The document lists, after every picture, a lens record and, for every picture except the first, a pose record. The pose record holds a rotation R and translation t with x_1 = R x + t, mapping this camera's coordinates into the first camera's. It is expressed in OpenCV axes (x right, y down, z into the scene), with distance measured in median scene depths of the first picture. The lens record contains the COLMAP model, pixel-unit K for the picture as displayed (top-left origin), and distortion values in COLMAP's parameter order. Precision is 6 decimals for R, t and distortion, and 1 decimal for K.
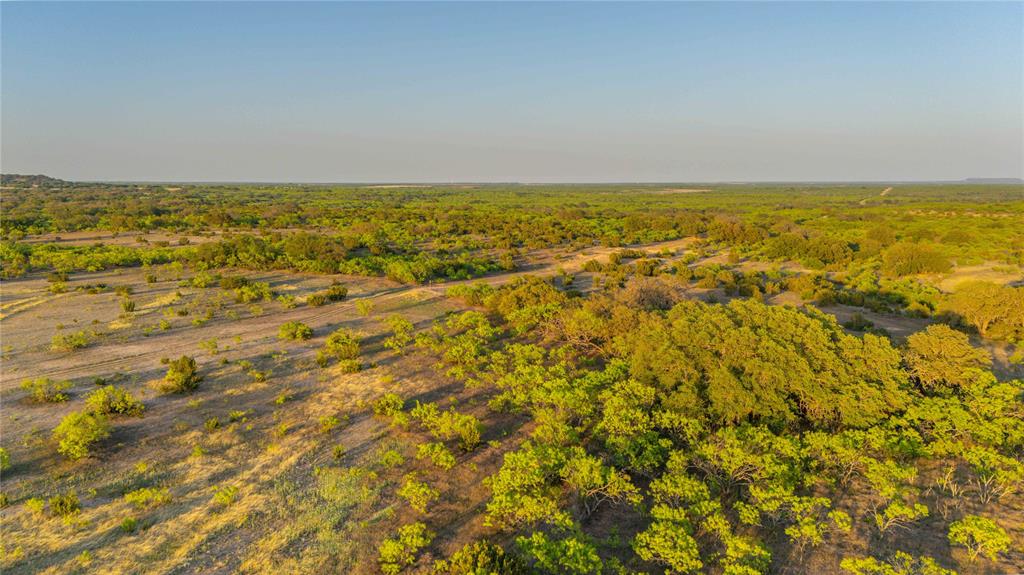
lens RADIAL K [[740.9, 0, 511.5], [0, 740.9, 287.6], [0, 0, 1]] dist [0.035760, -0.024227]
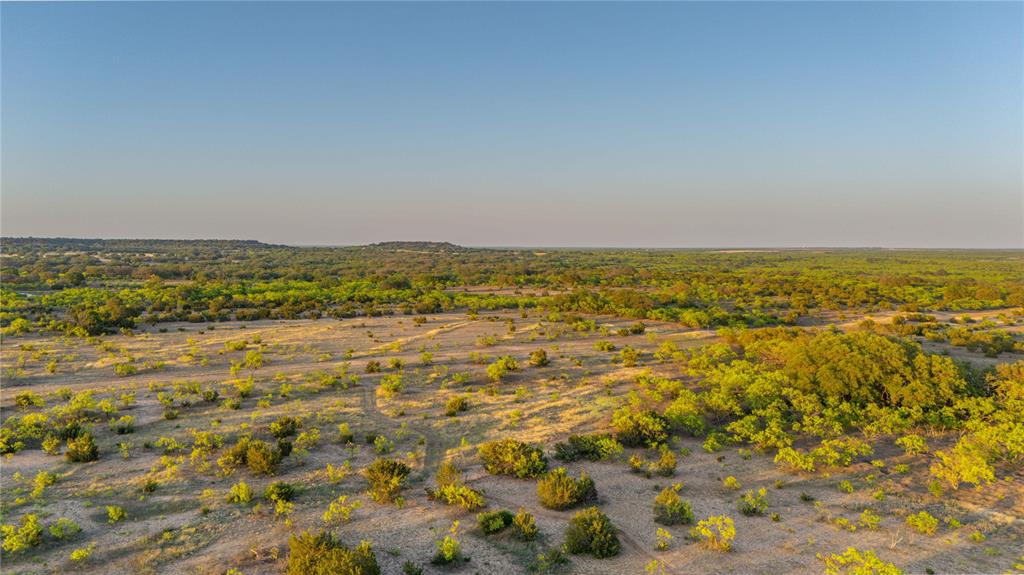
lens RADIAL K [[740.9, 0, 511.8], [0, 740.9, 288.0], [0, 0, 1]] dist [0.035760, -0.024227]
pose [[0.895792, 0.026924, -0.443658, 0.404917], [-0.064486, 0.995475, -0.069794, 0.097199], [0.439772, 0.091131, 0.893474, -0.908403]]
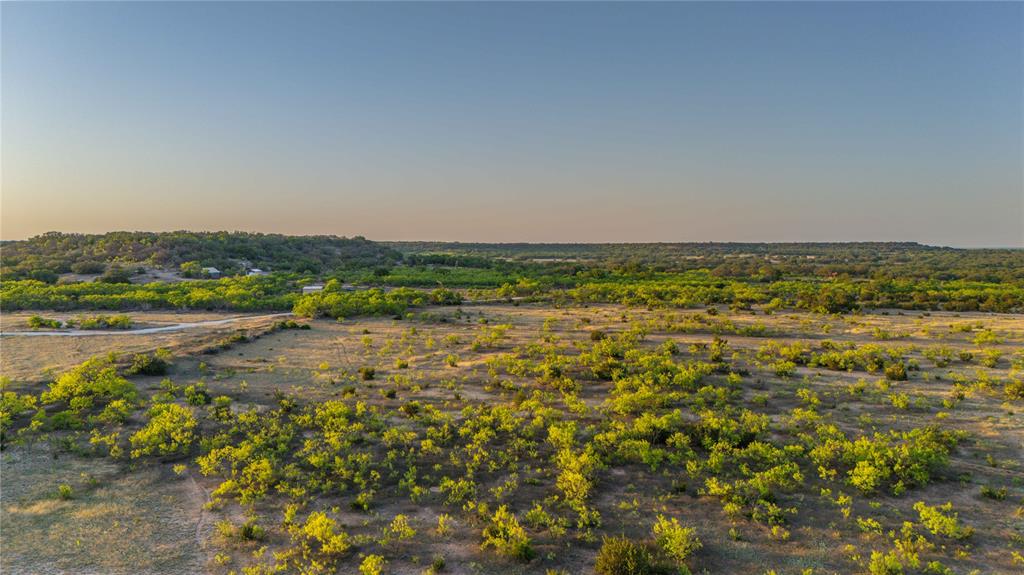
lens RADIAL K [[740.9, 0, 513.7], [0, 740.9, 286.7], [0, 0, 1]] dist [0.035760, -0.024227]
pose [[0.290978, 0.047427, -0.955553, 0.753992], [-0.132420, 0.991154, 0.008870, 0.226067], [0.947521, 0.123953, 0.294684, -1.625526]]
